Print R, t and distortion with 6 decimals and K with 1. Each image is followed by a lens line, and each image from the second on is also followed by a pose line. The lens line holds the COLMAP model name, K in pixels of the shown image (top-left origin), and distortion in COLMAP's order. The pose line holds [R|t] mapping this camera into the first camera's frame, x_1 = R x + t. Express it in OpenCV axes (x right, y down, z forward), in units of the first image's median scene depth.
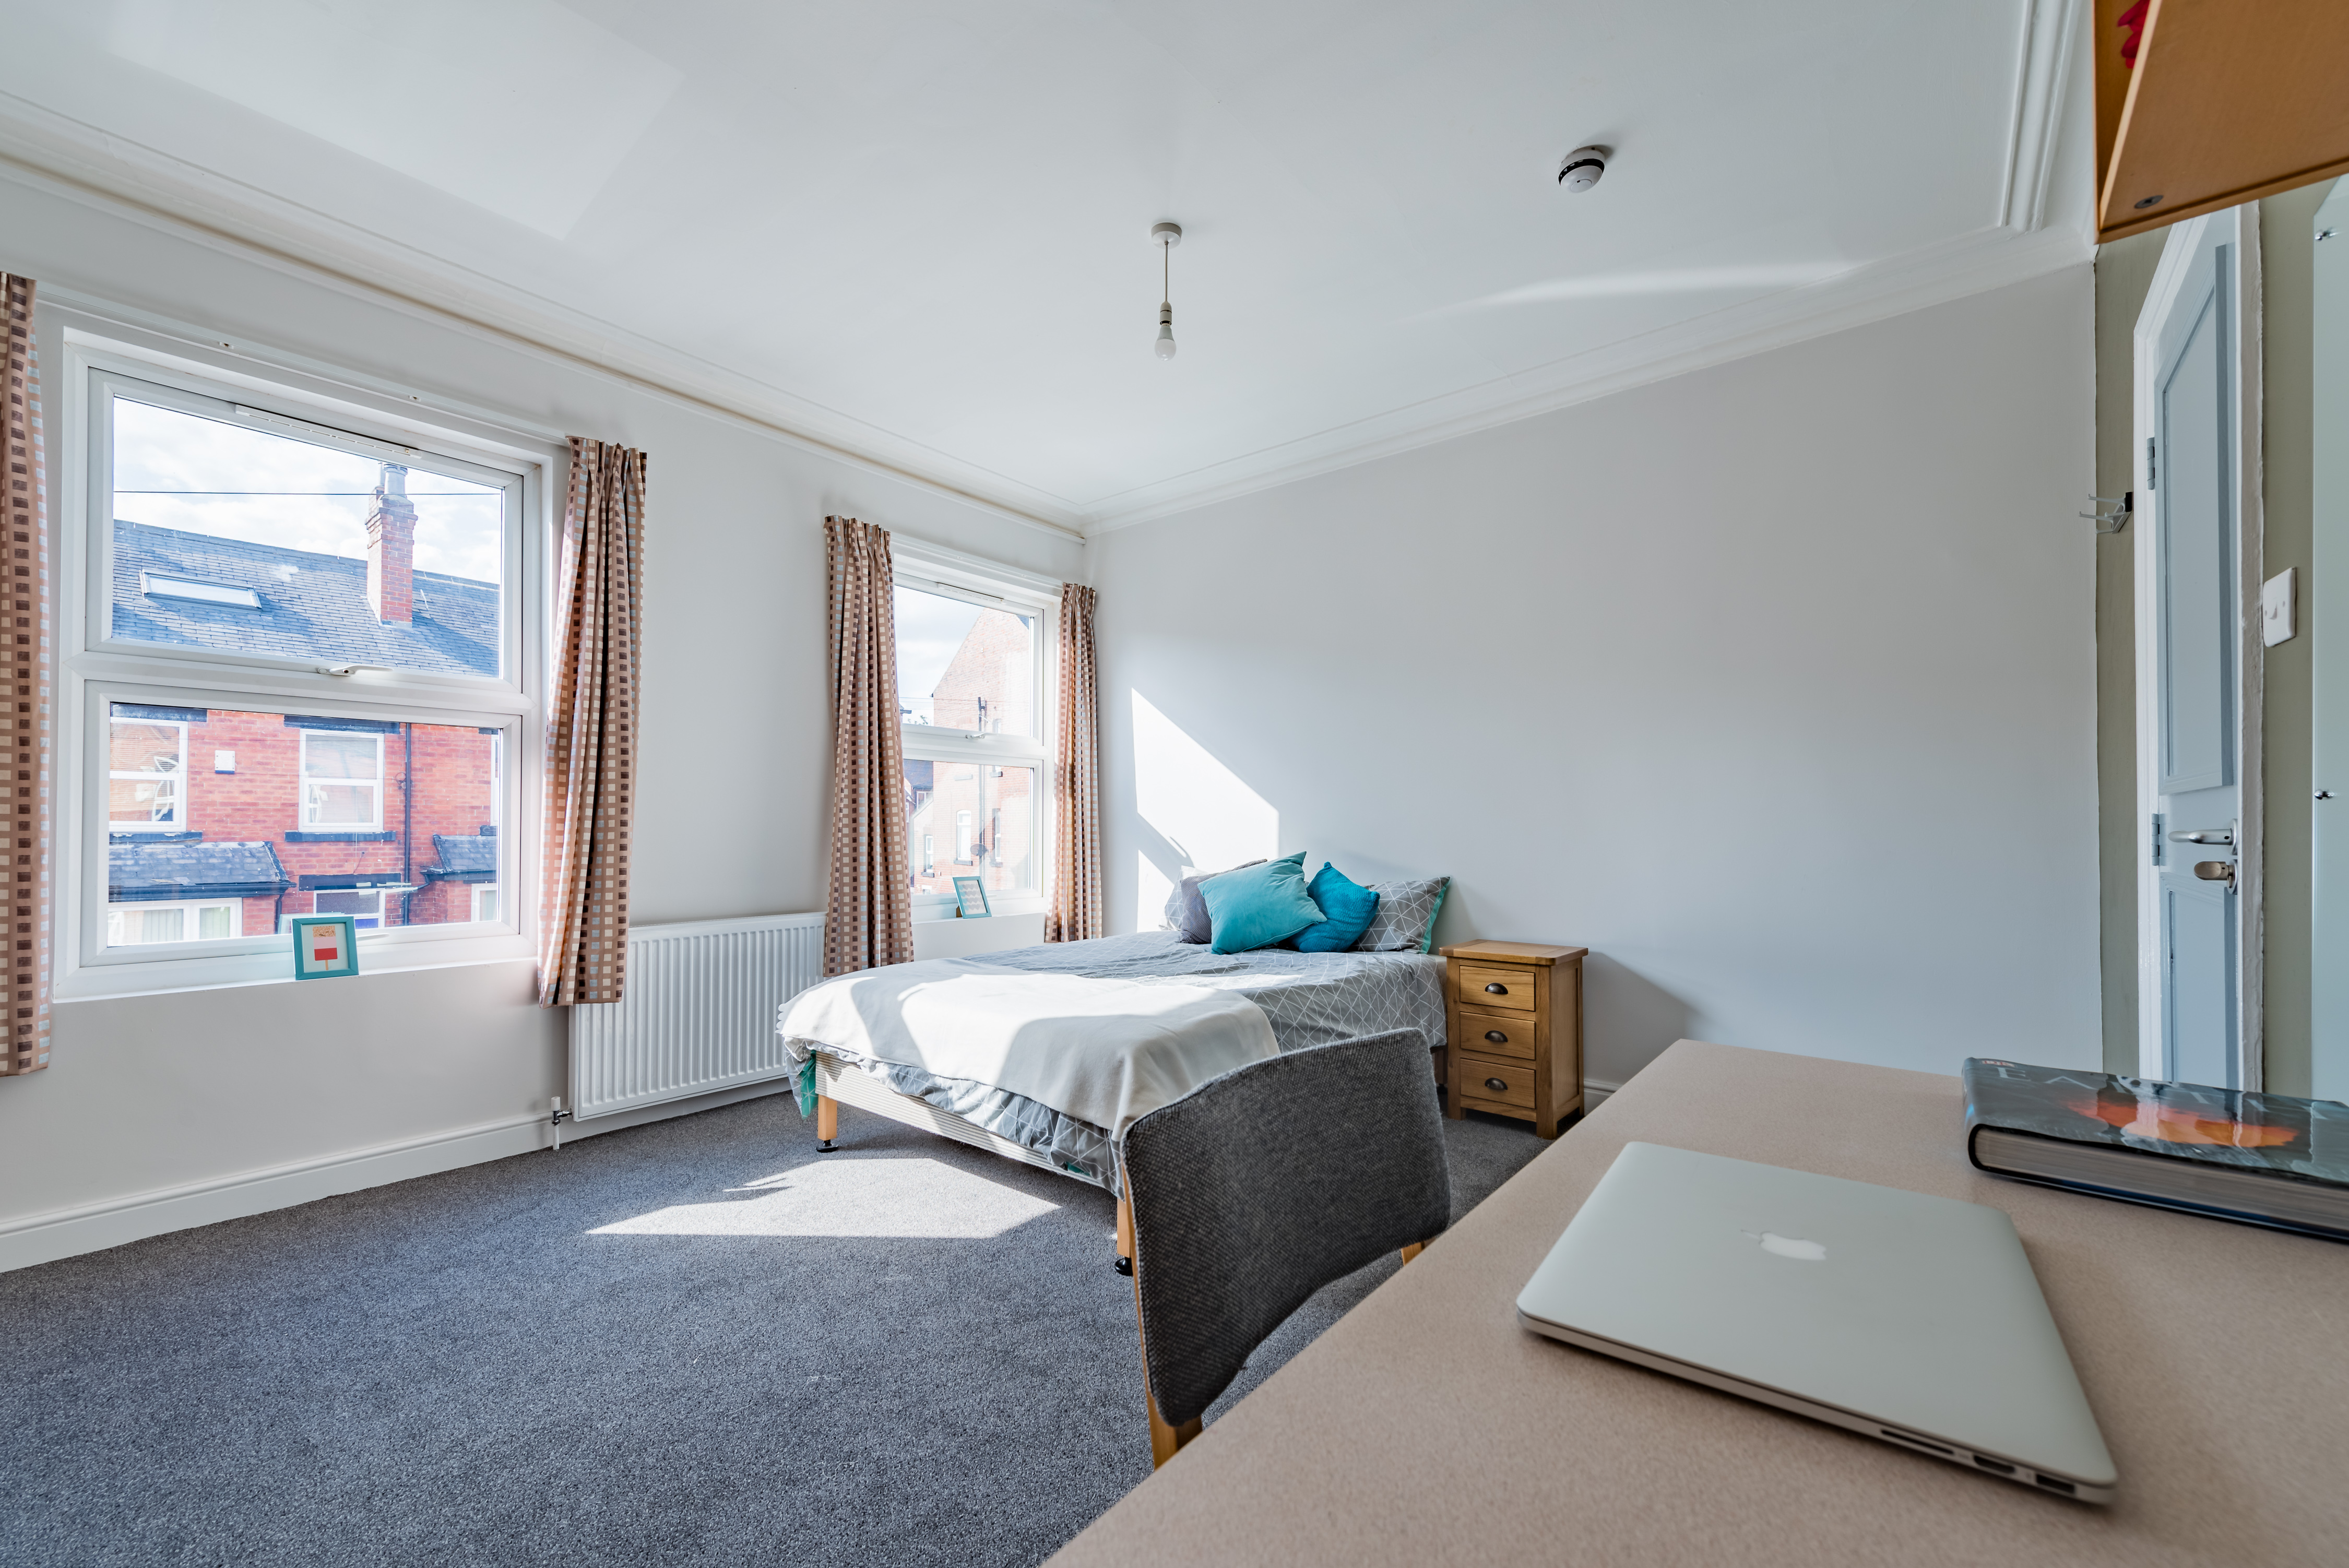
lens RADIAL K [[980.6, 0, 1177.9], [0, 980.6, 821.1], [0, 0, 1]] dist [0.000690, 0.000082]
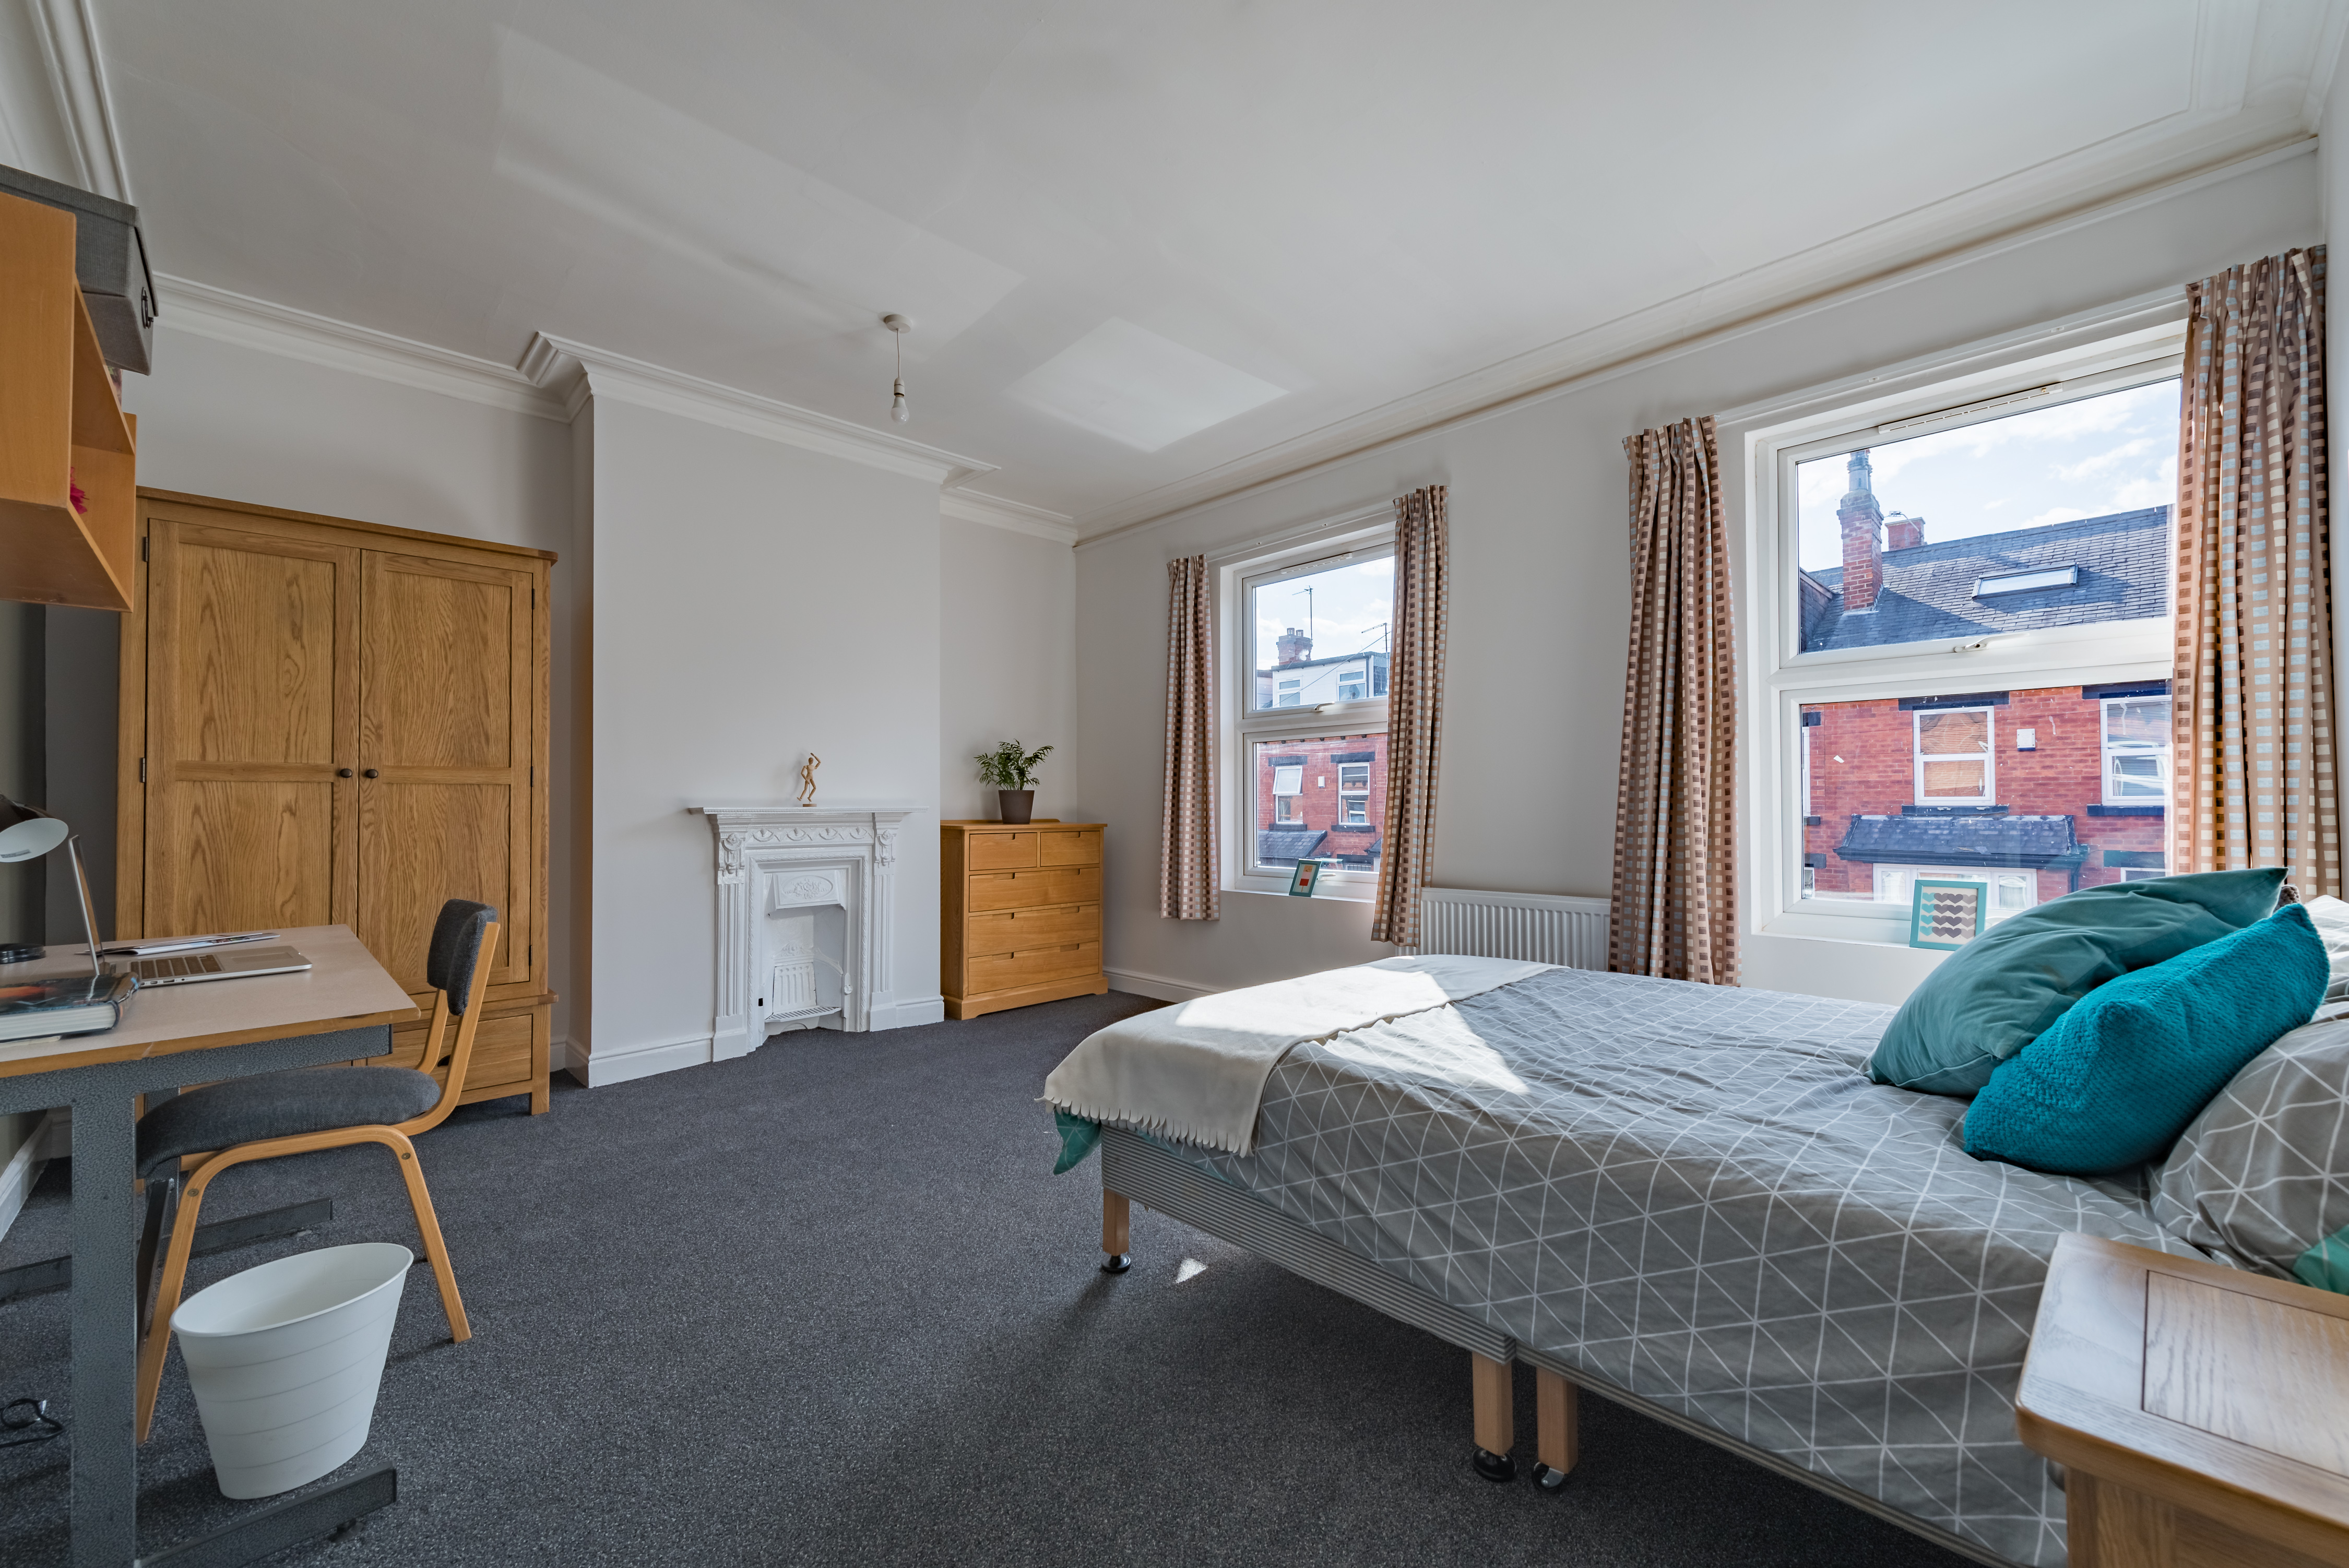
lens RADIAL K [[942.2, 0, 1174.5], [0, 942.2, 784.0], [0, 0, 1]] dist [-0.000470, -0.000087]
pose [[-0.142258, -0.023037, -0.989562, 0.168288], [0.011654, 0.999621, -0.024947, 0.002182], [0.989761, -0.015081, -0.141935, 0.238926]]
